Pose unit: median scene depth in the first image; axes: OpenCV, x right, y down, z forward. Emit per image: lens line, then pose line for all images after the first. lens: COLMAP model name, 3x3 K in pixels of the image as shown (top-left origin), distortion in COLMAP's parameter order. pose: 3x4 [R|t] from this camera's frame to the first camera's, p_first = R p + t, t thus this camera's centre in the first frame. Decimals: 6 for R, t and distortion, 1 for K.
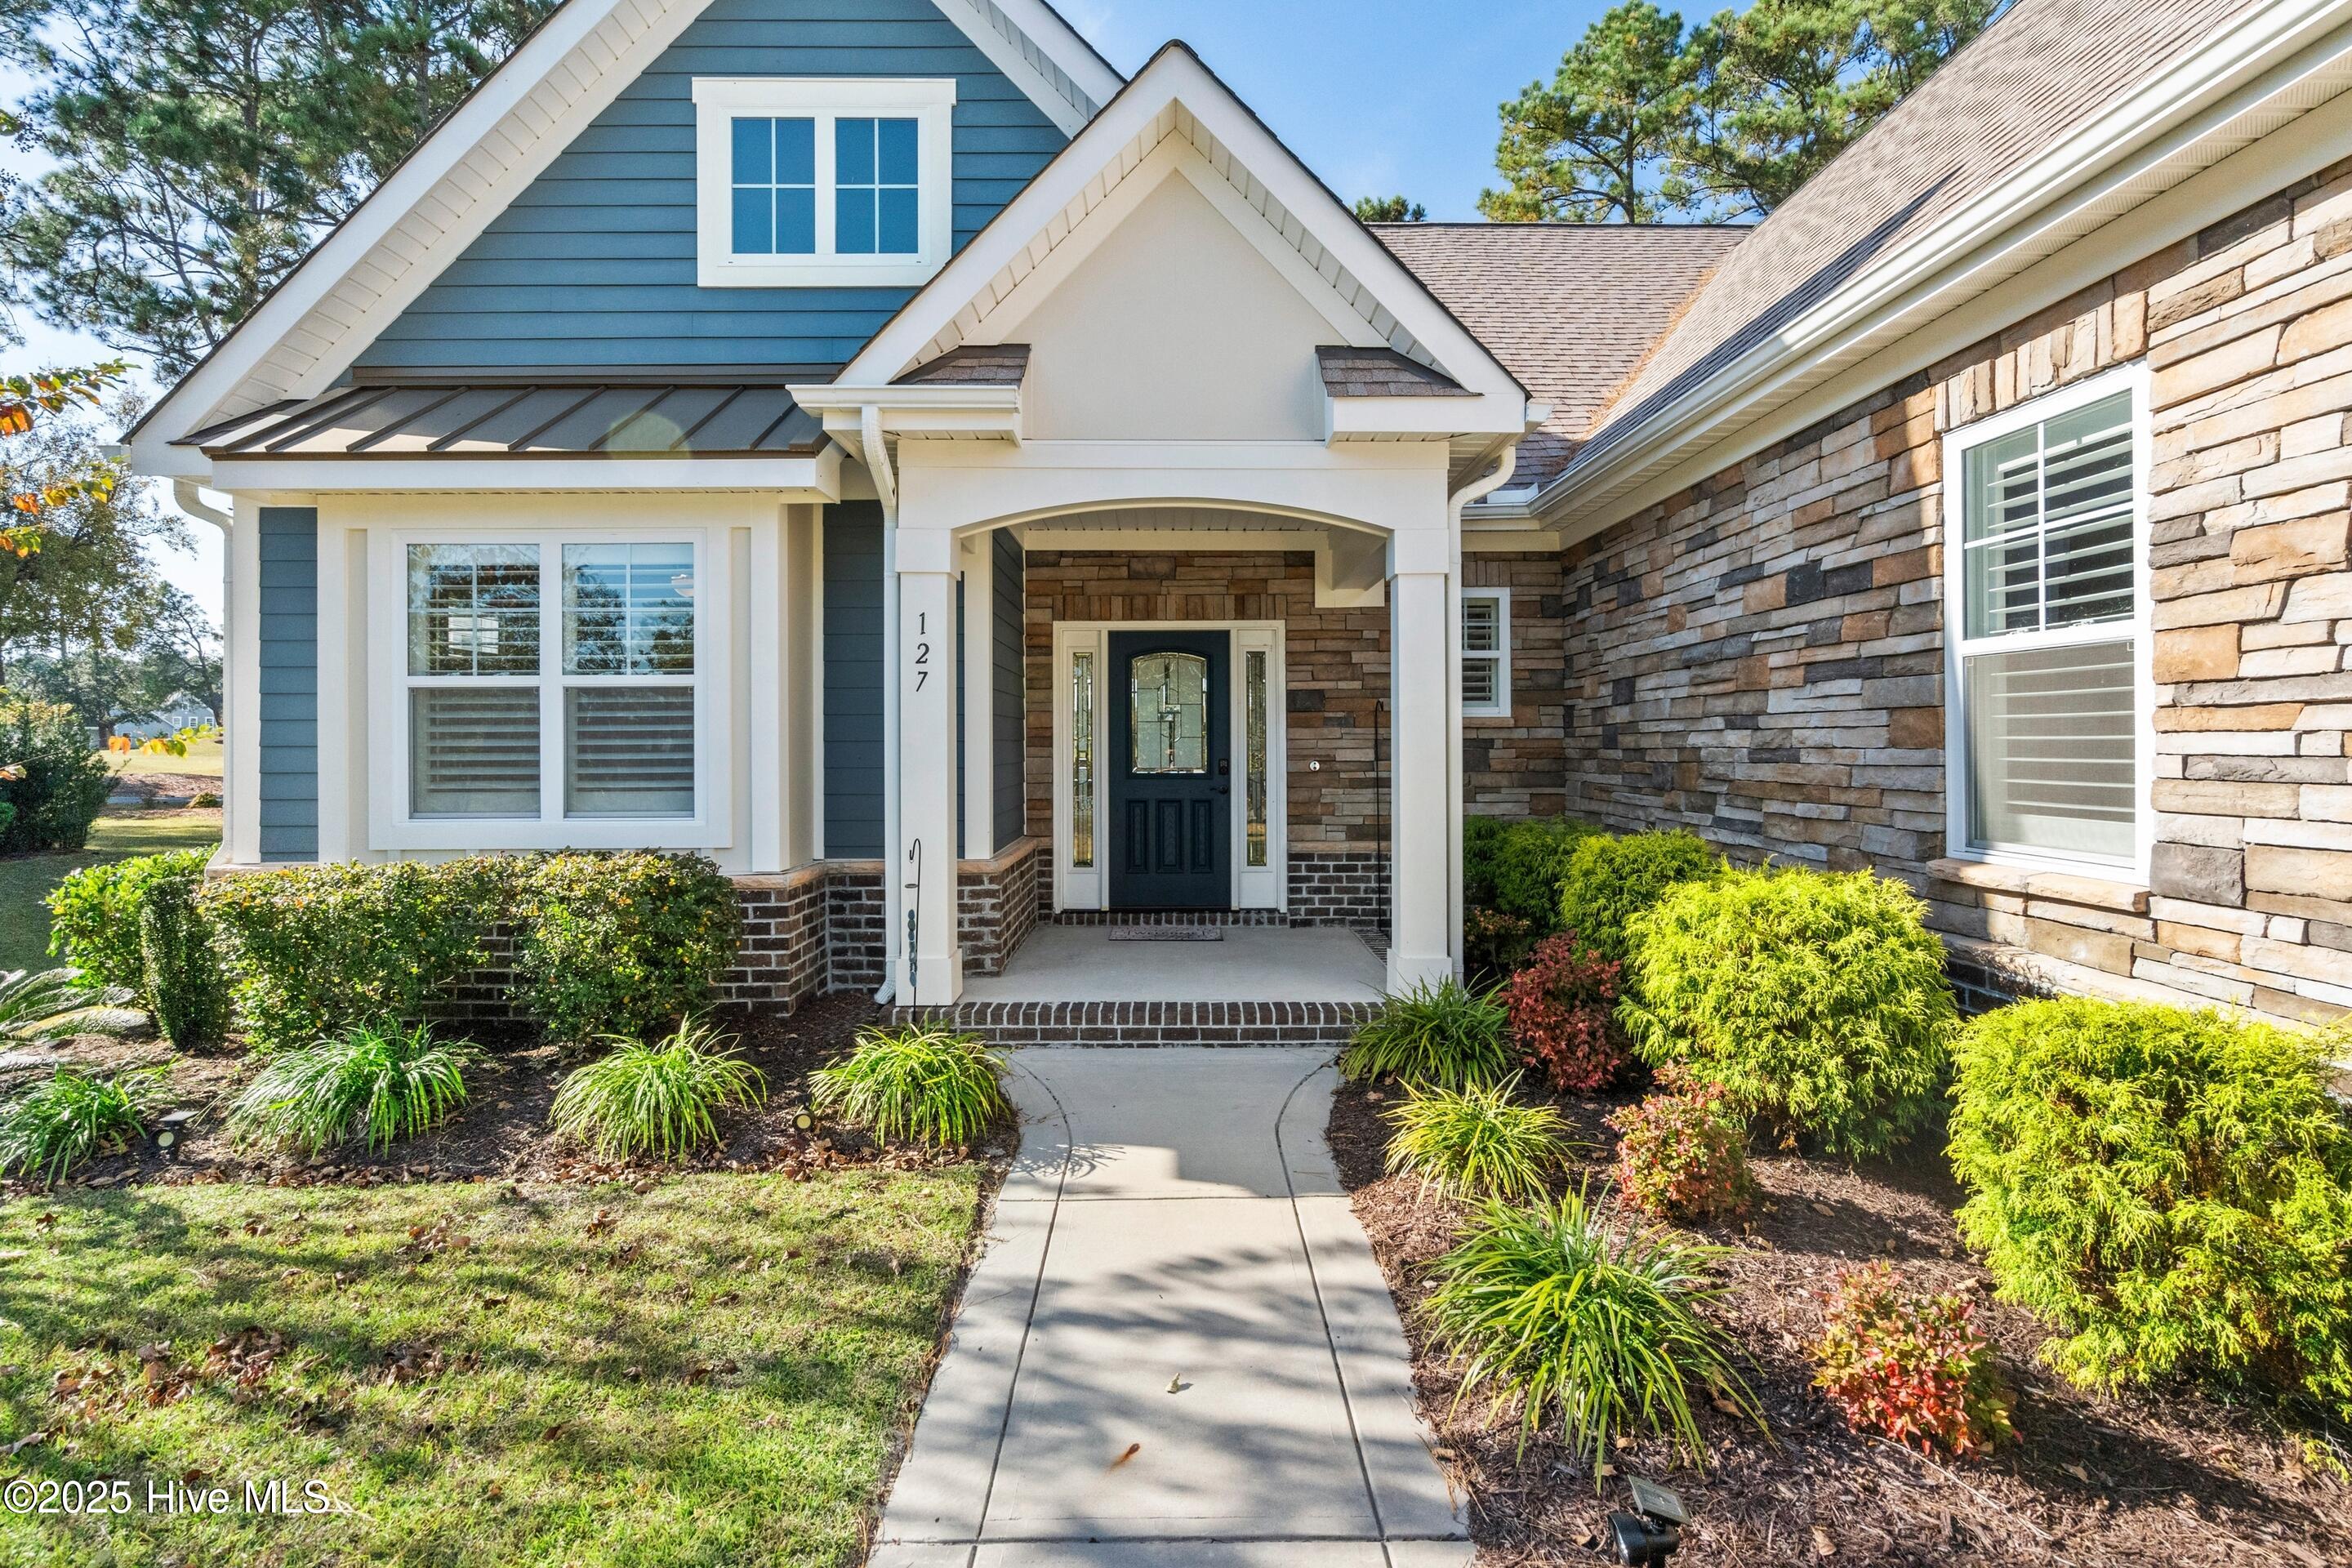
lens RADIAL K [[1074.3, 0, 1178.1], [0, 1074.3, 739.9], [0, 0, 1]] dist [-0.002616, 0.000417]
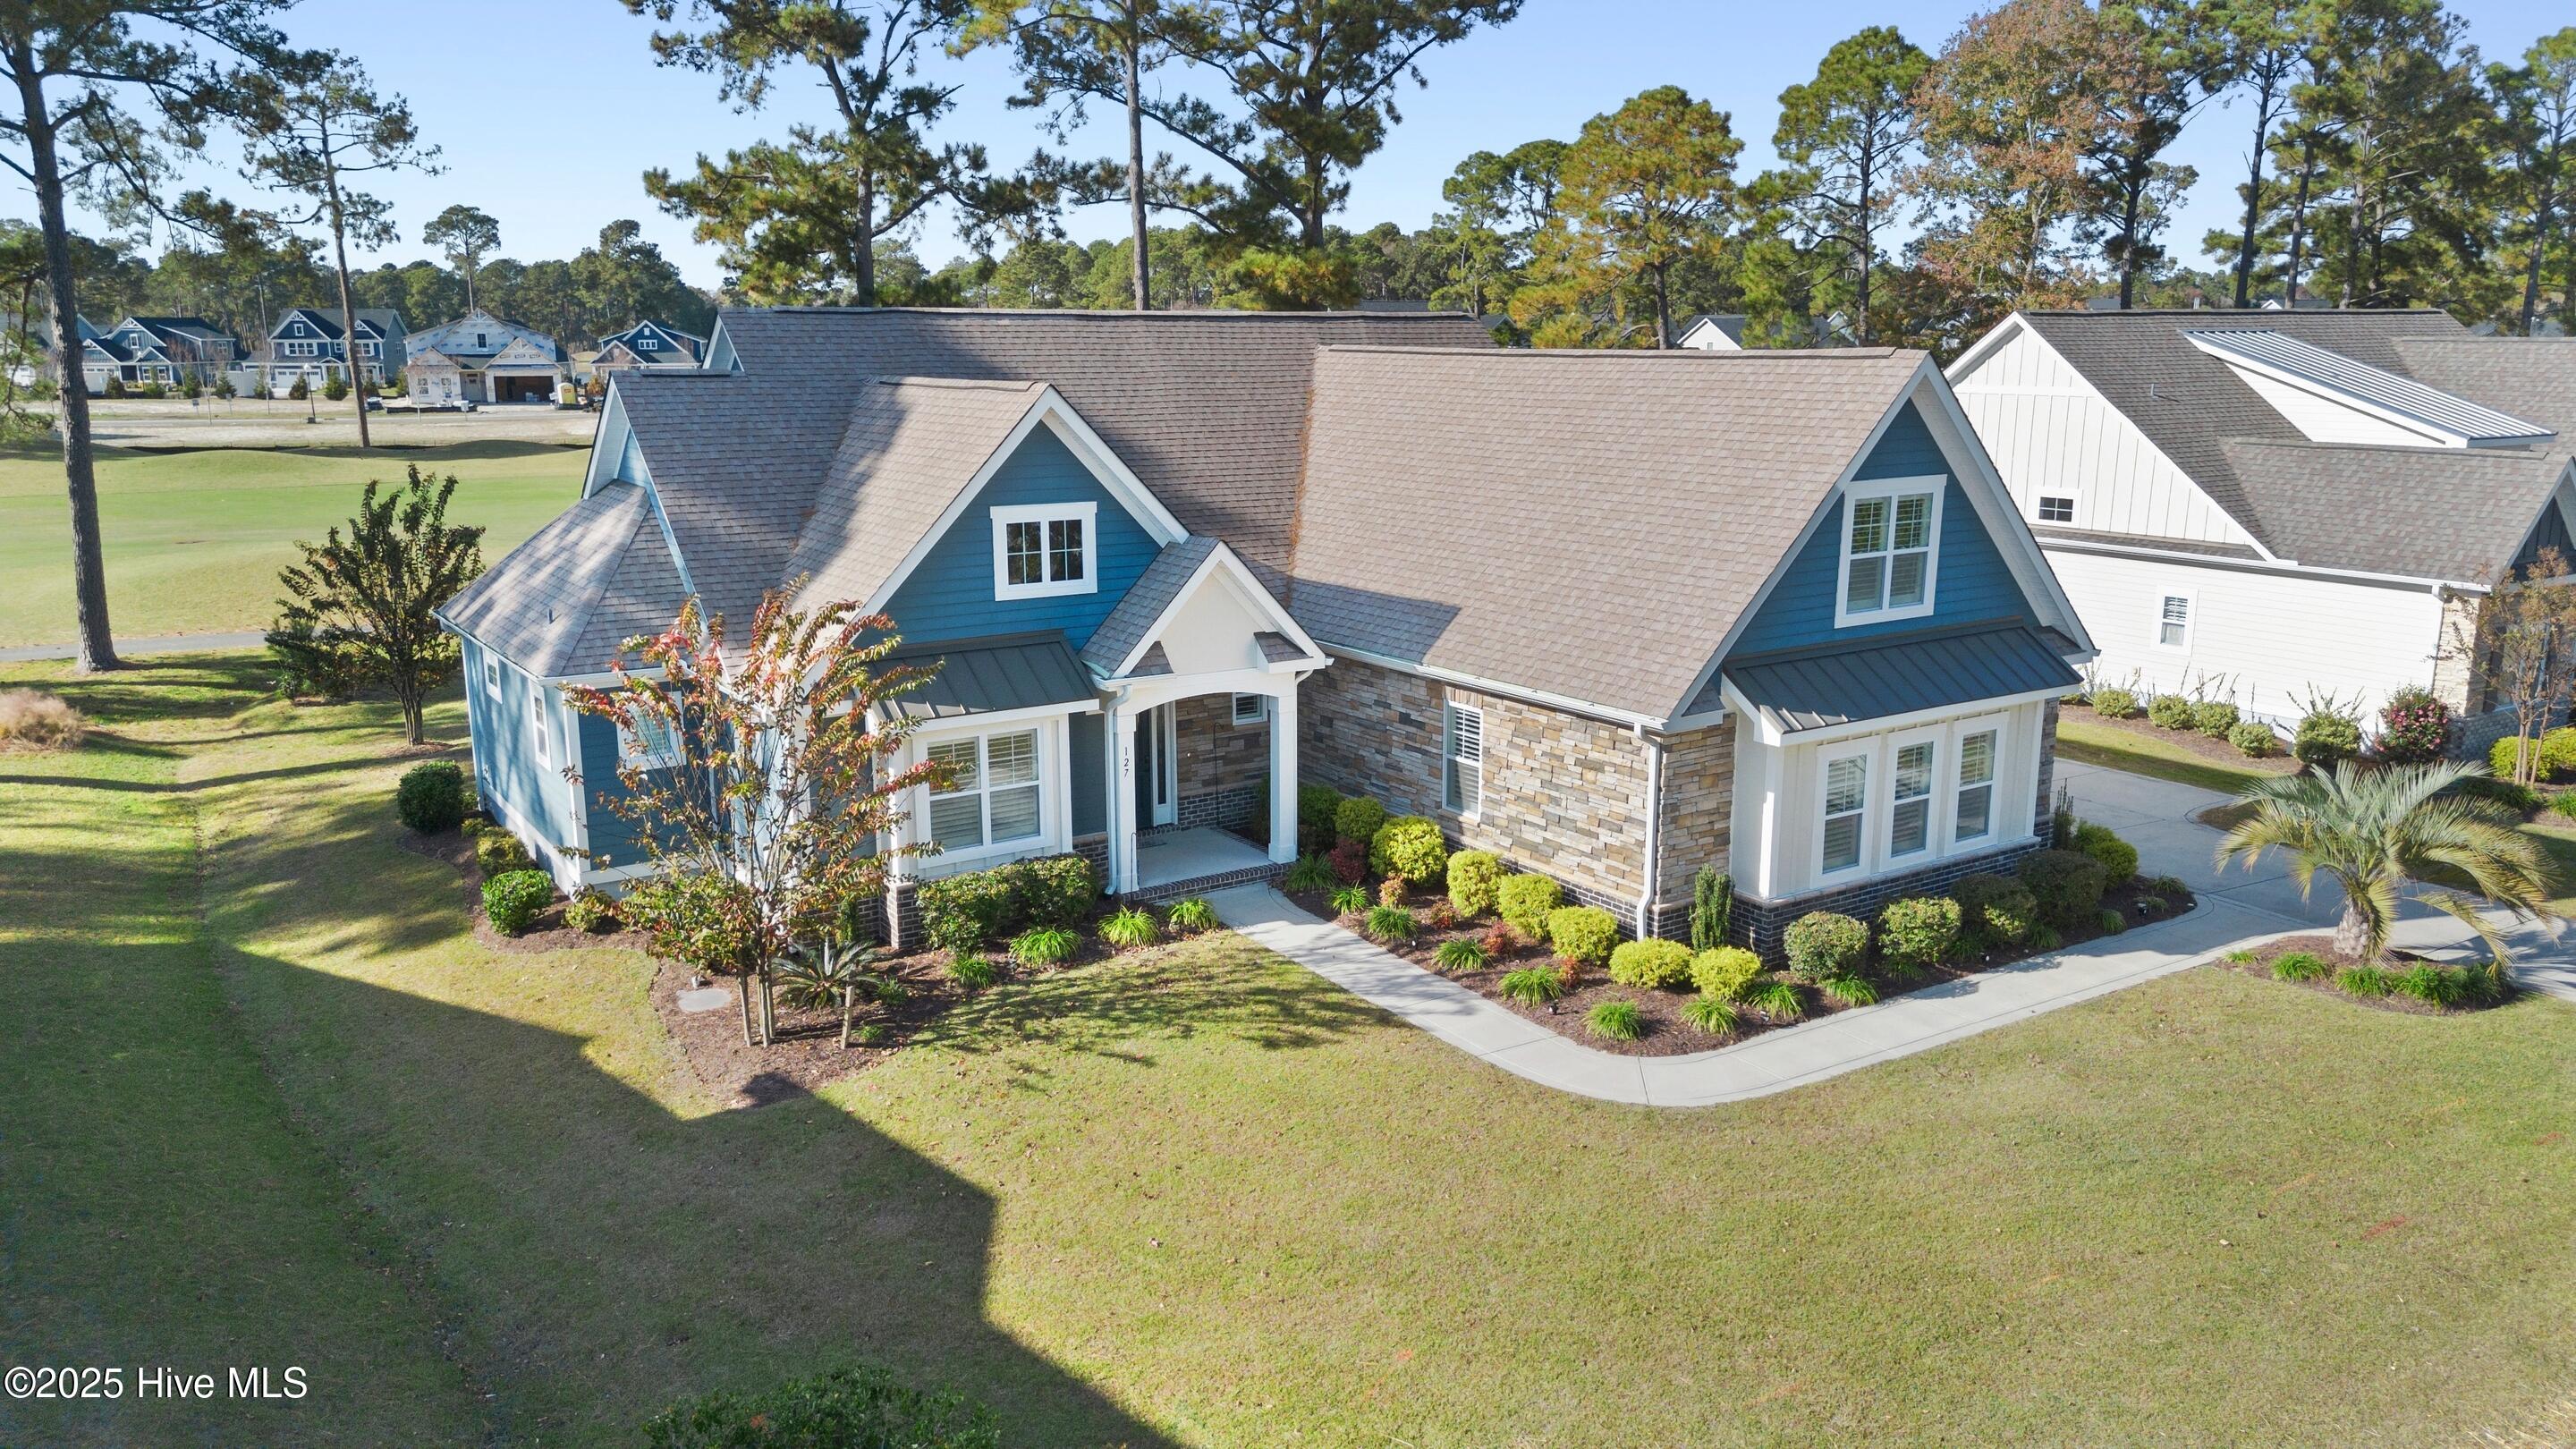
lens RADIAL K [[1794.5, 0, 1288.0], [0, 1794.5, 724.5], [0, 0, 1]] dist [0.117262, -0.134540]
pose [[0.833088, -0.114728, 0.541112, -2.319183], [-0.004020, 0.976972, 0.213329, -1.132316], [-0.553127, -0.179897, 0.813442, -2.815001]]
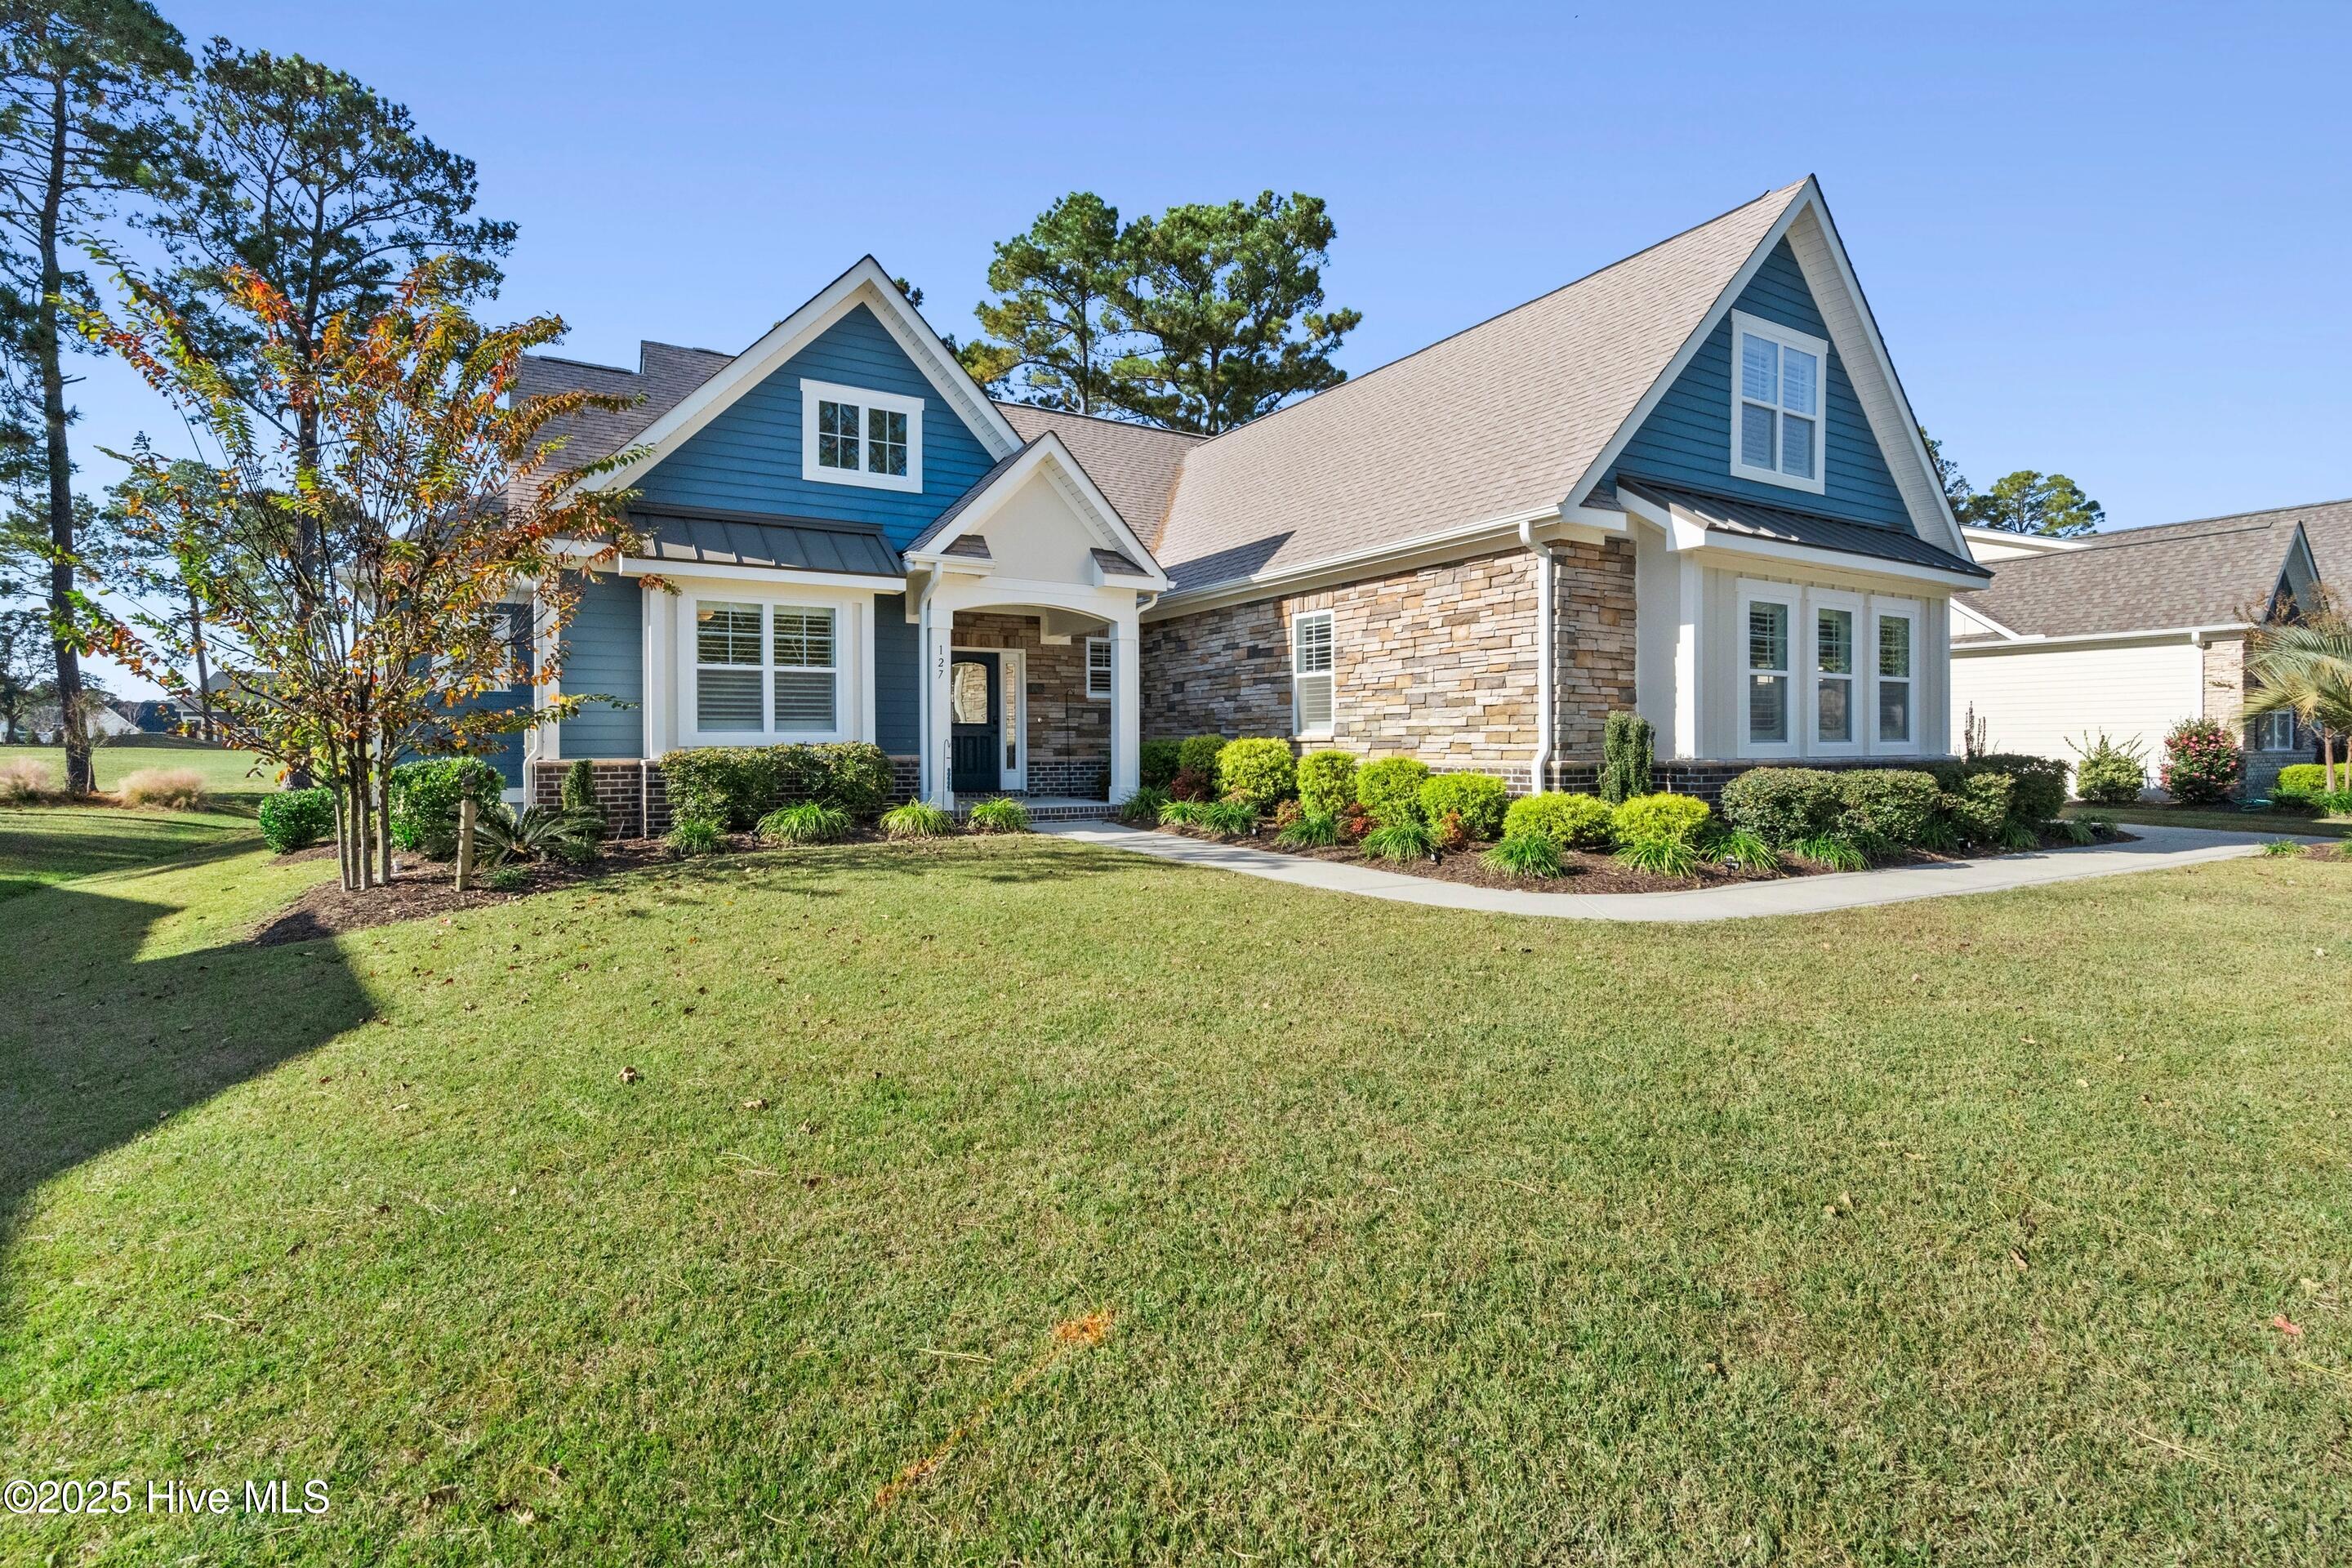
lens RADIAL K [[1074.3, 0, 1178.1], [0, 1074.3, 739.9], [0, 0, 1]] dist [-0.002616, 0.000417]
pose [[0.855995, 0.001531, 0.516982, -1.042861], [-0.000562, 0.999998, -0.002032, 0.097197], [-0.516984, 0.001449, 0.855994, -1.331026]]
